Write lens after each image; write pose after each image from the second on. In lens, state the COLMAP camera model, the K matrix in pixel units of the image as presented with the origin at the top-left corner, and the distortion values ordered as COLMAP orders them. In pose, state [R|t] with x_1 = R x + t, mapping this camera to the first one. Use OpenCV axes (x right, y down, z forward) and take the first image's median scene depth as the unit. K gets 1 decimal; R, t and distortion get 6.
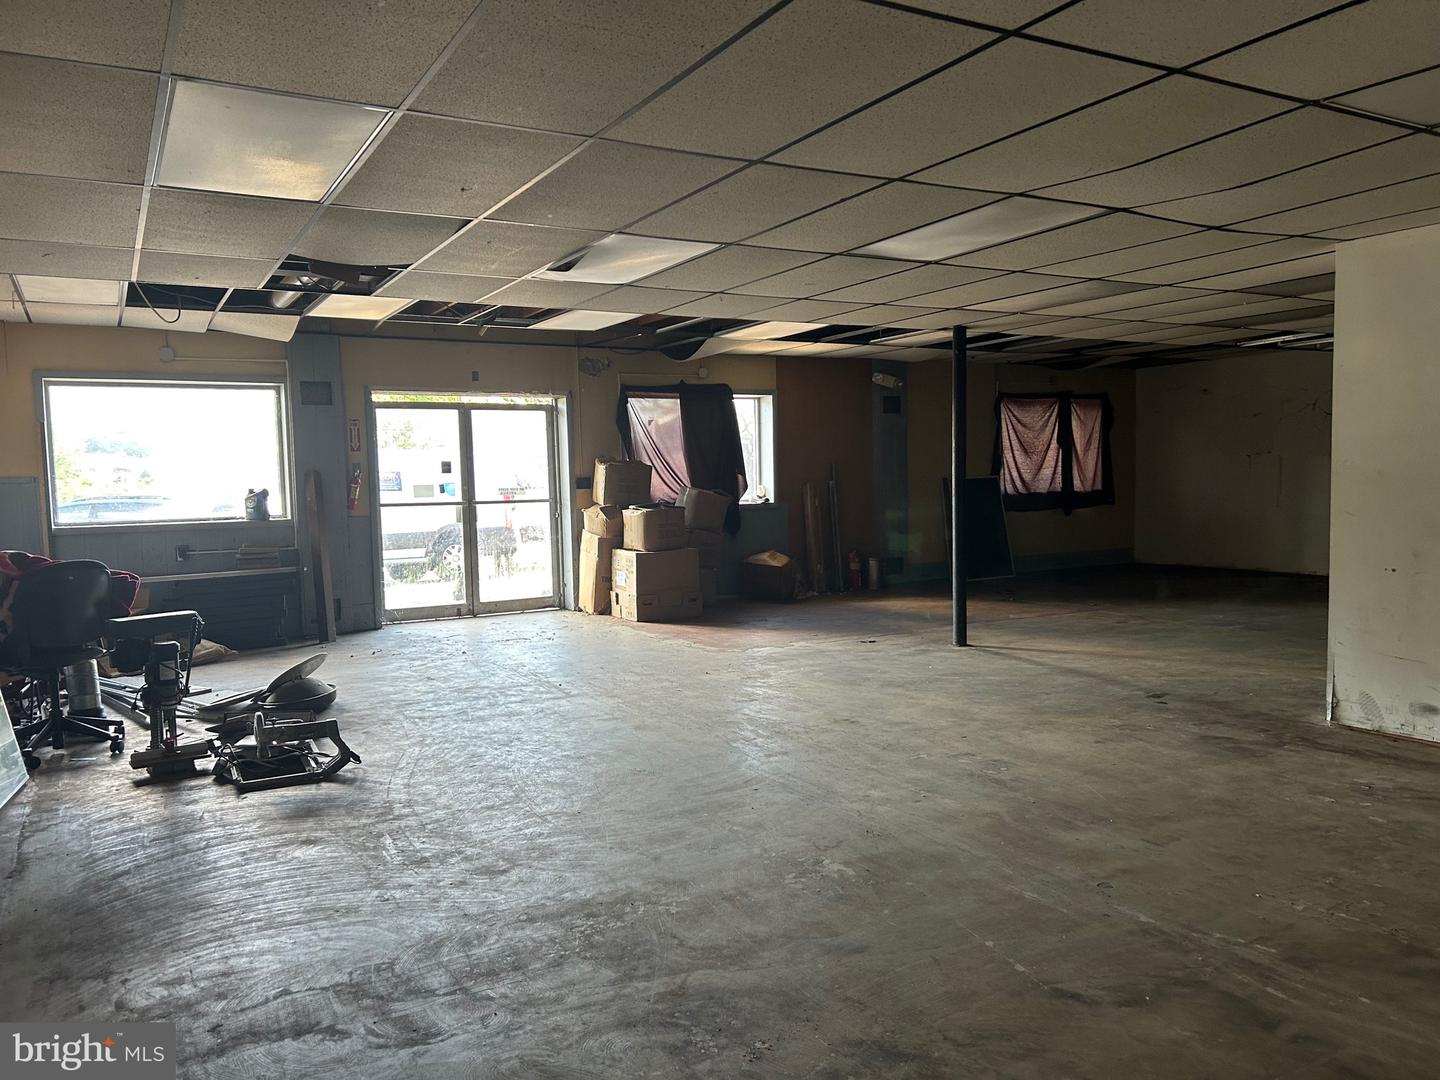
lens RADIAL K [[1081.5, 0, 716.2], [0, 1081.5, 550.5], [0, 0, 1]] dist [0.062829, -0.070392]
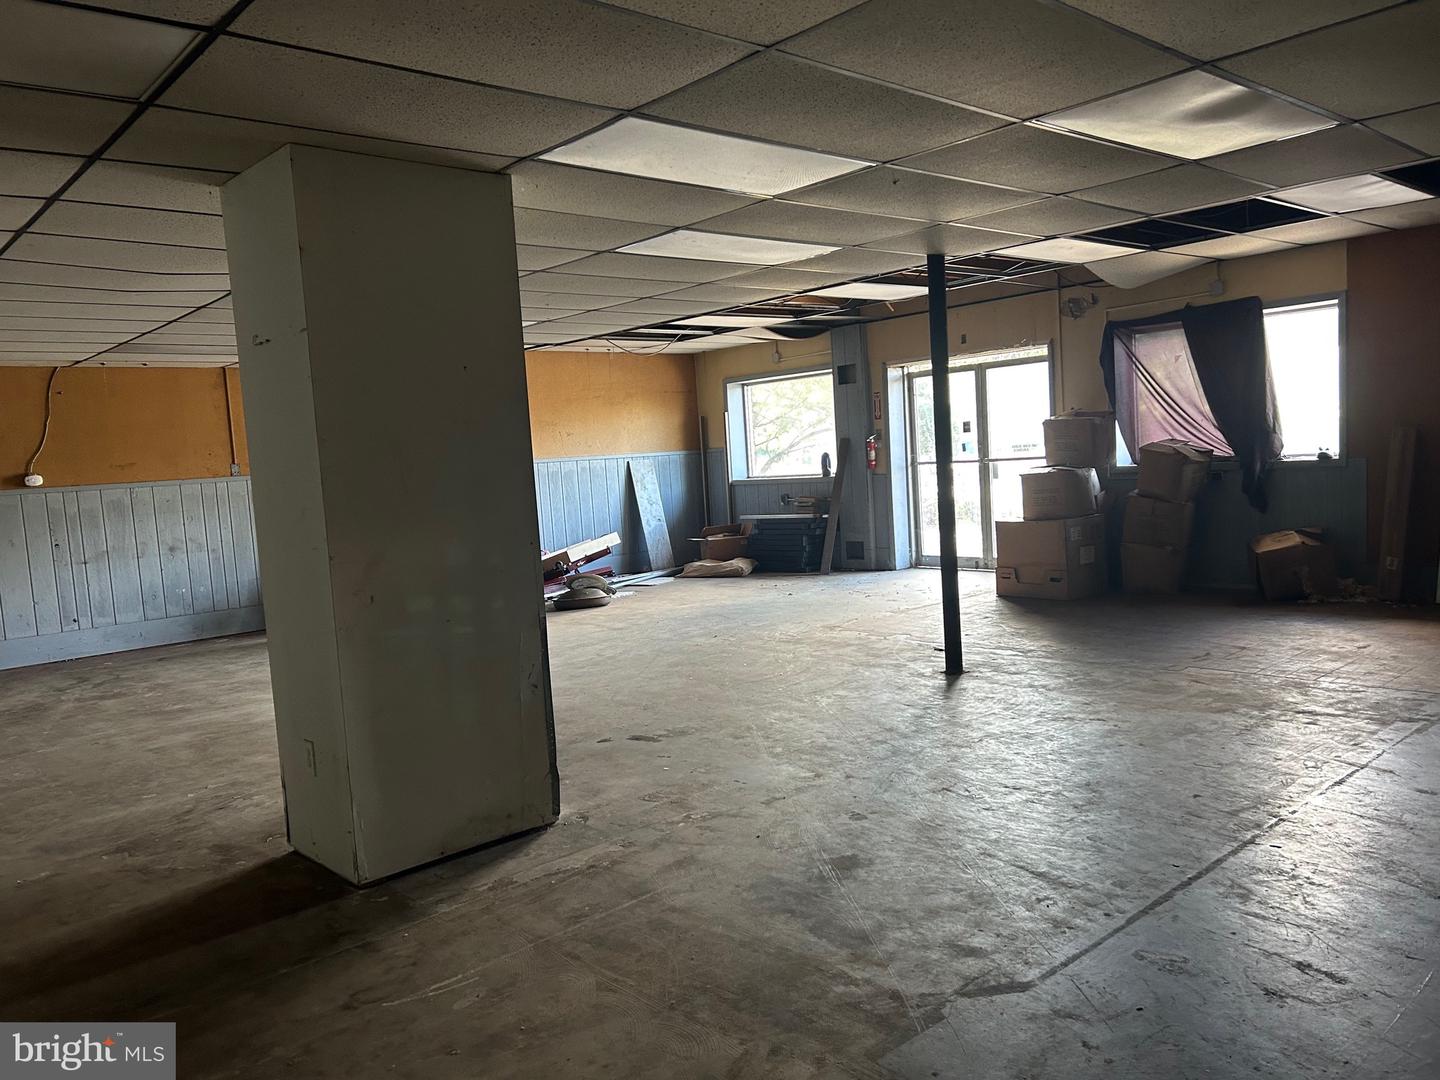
lens RADIAL K [[1081.5, 0, 716.2], [0, 1081.5, 550.5], [0, 0, 1]] dist [0.062829, -0.070392]
pose [[0.209189, 0.094083, -0.973339, 0.741123], [-0.008391, 0.995497, 0.094421, -0.054675], [0.977839, -0.011585, 0.209036, 0.539091]]
